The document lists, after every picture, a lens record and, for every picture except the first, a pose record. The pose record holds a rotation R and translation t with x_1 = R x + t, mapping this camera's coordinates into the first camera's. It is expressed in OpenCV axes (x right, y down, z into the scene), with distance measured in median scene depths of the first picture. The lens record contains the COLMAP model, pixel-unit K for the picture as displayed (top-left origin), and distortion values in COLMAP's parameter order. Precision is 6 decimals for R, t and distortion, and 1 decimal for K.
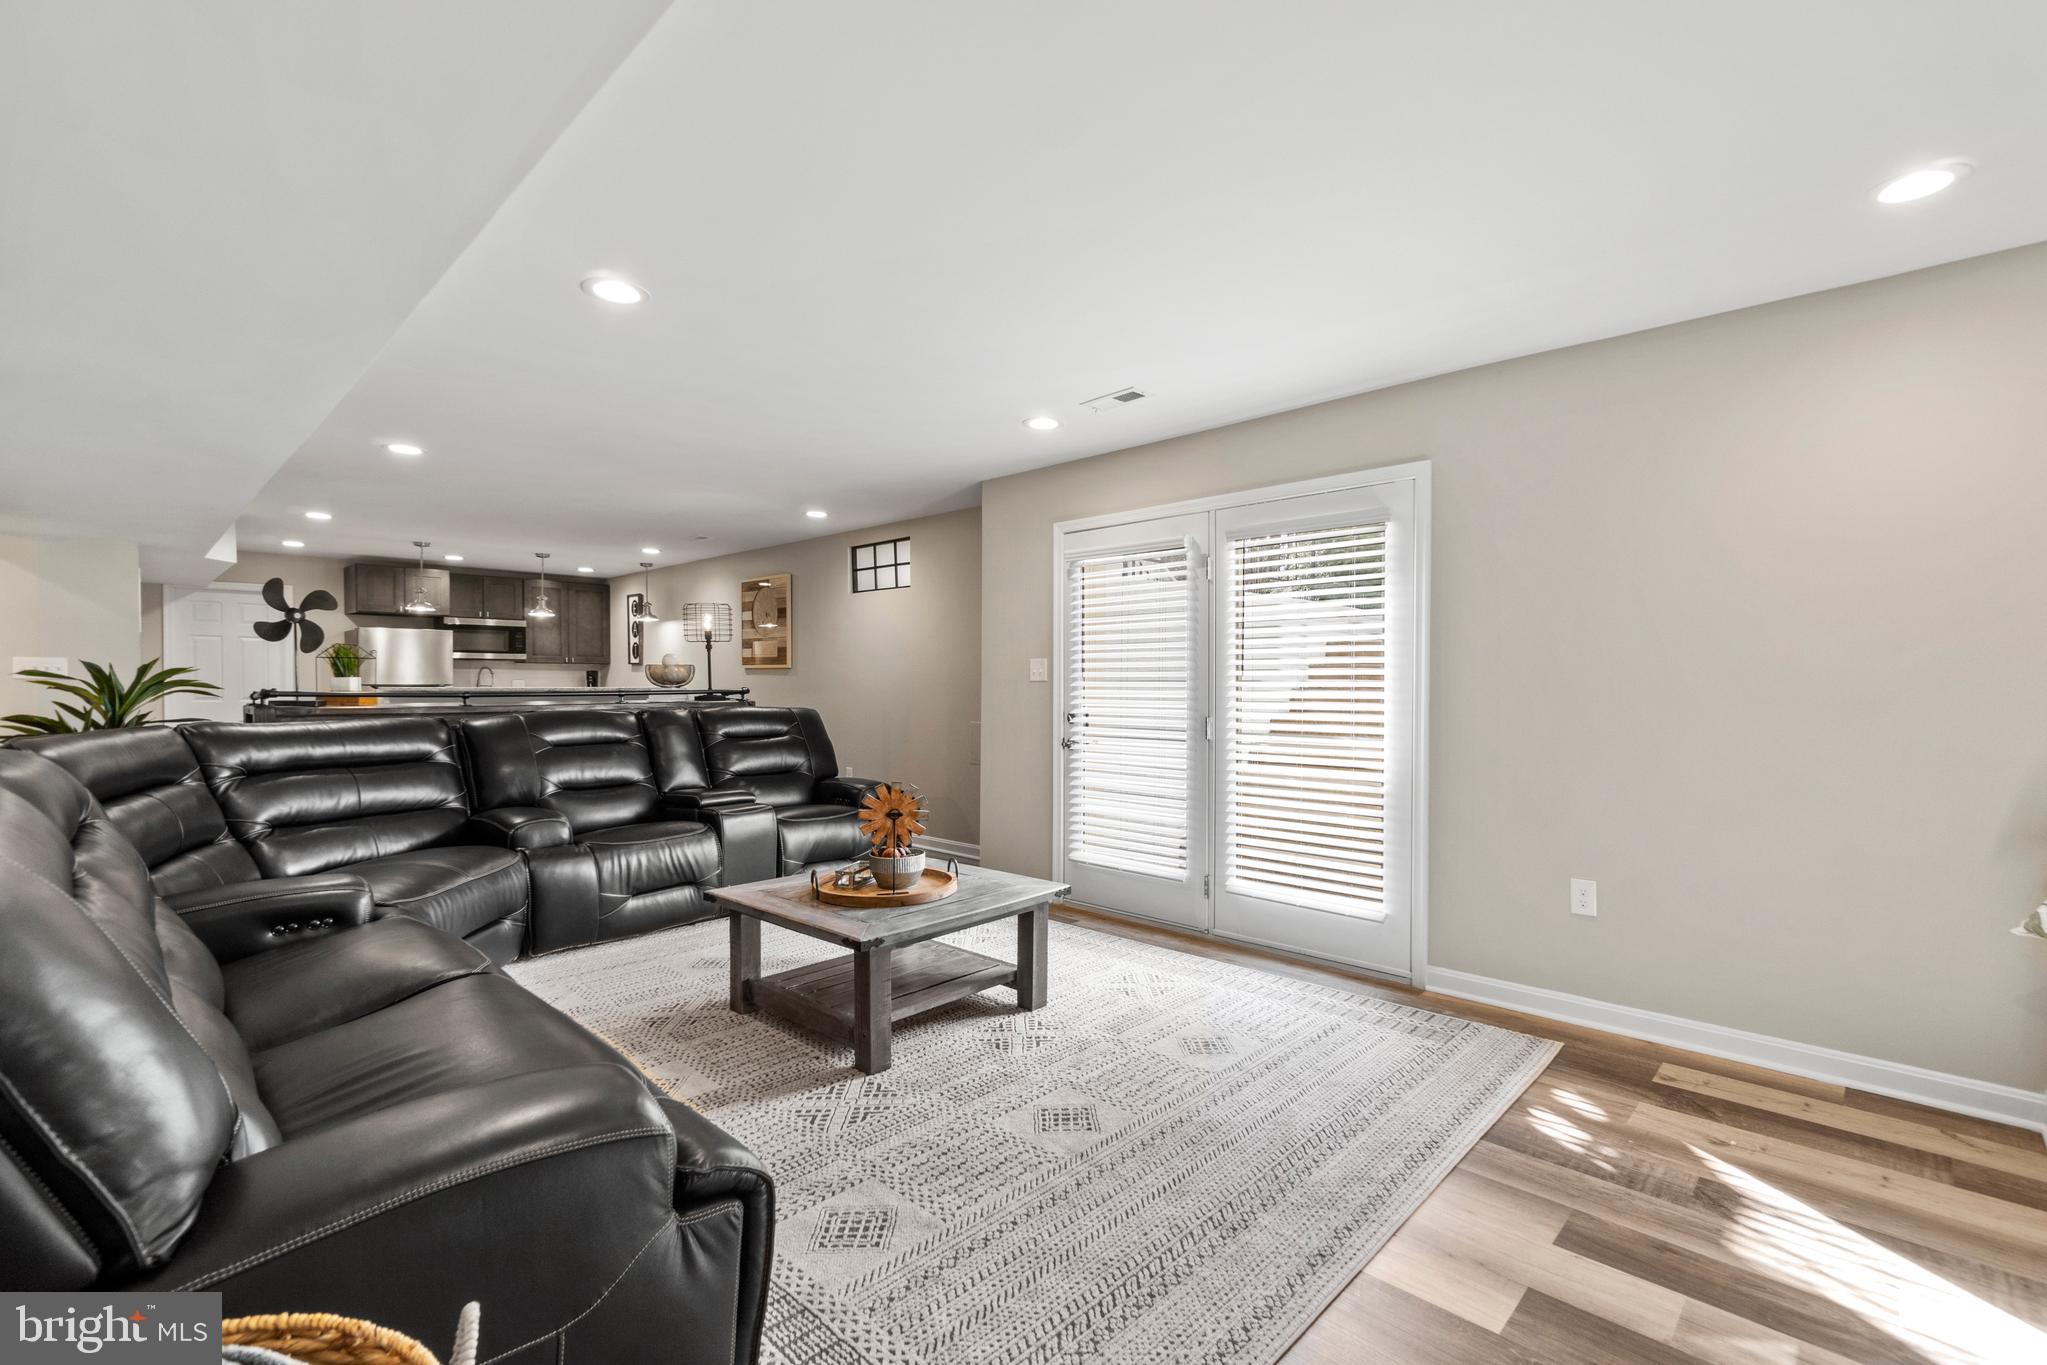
lens RADIAL K [[889.3, 0, 1036.8], [0, 889.3, 684.2], [0, 0, 1]] dist [-0.001324, -0.000315]
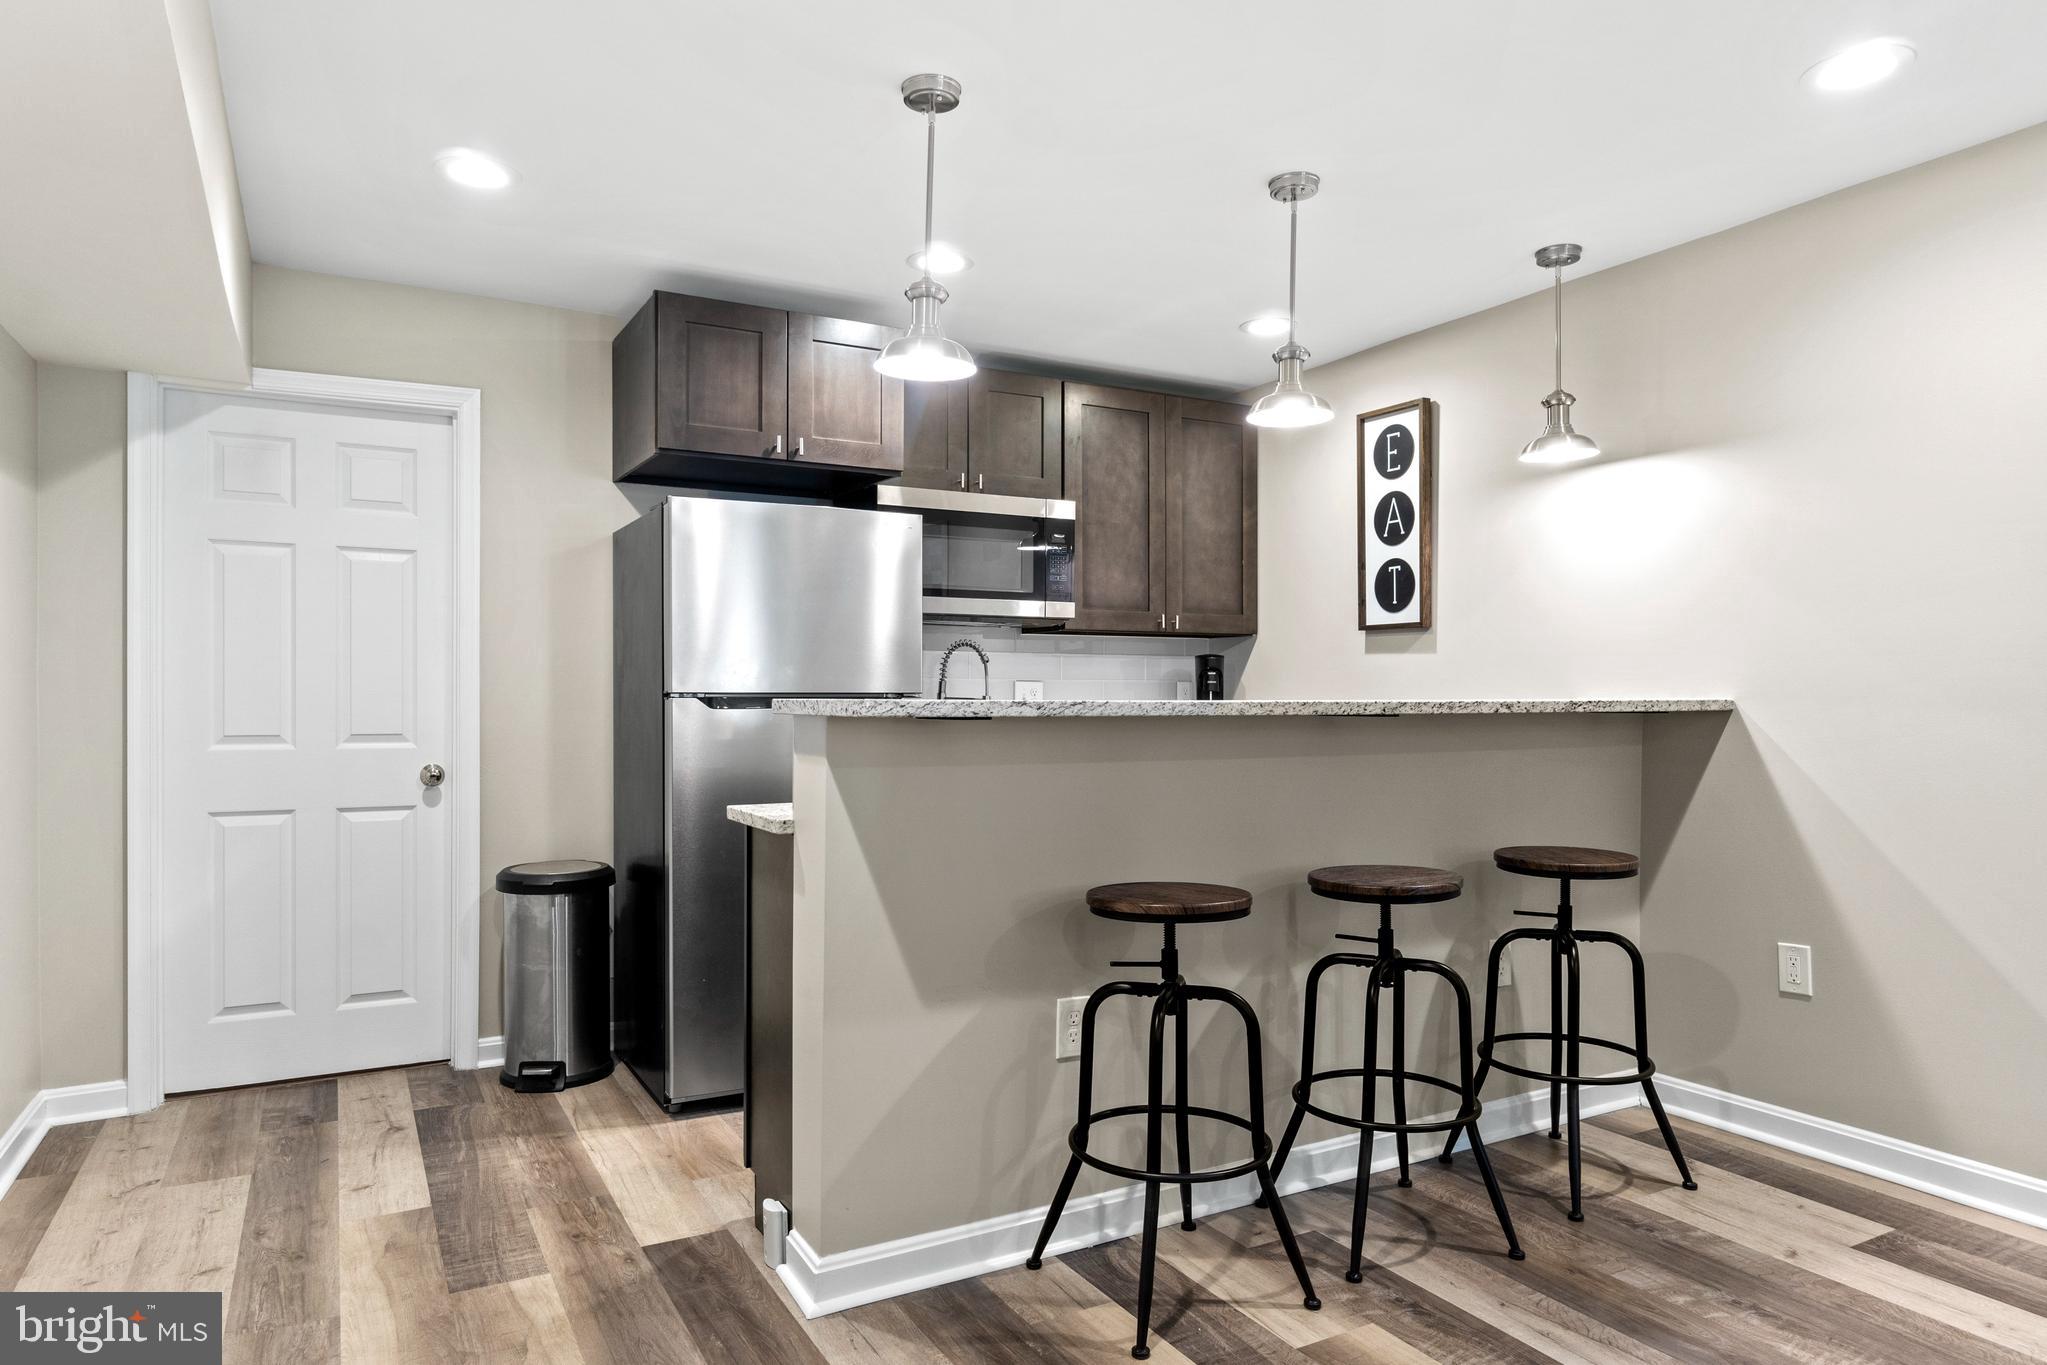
lens RADIAL K [[1242.3, 0, 1023.5], [0, 1242.3, 682.5], [0, 0, 1]] dist [0.014556, -0.000045]
pose [[0.954181, -0.012711, -0.298959, -1.121696], [0.005123, 0.999645, -0.026152, 0.018358], [0.299186, 0.023422, 0.953907, 1.372222]]
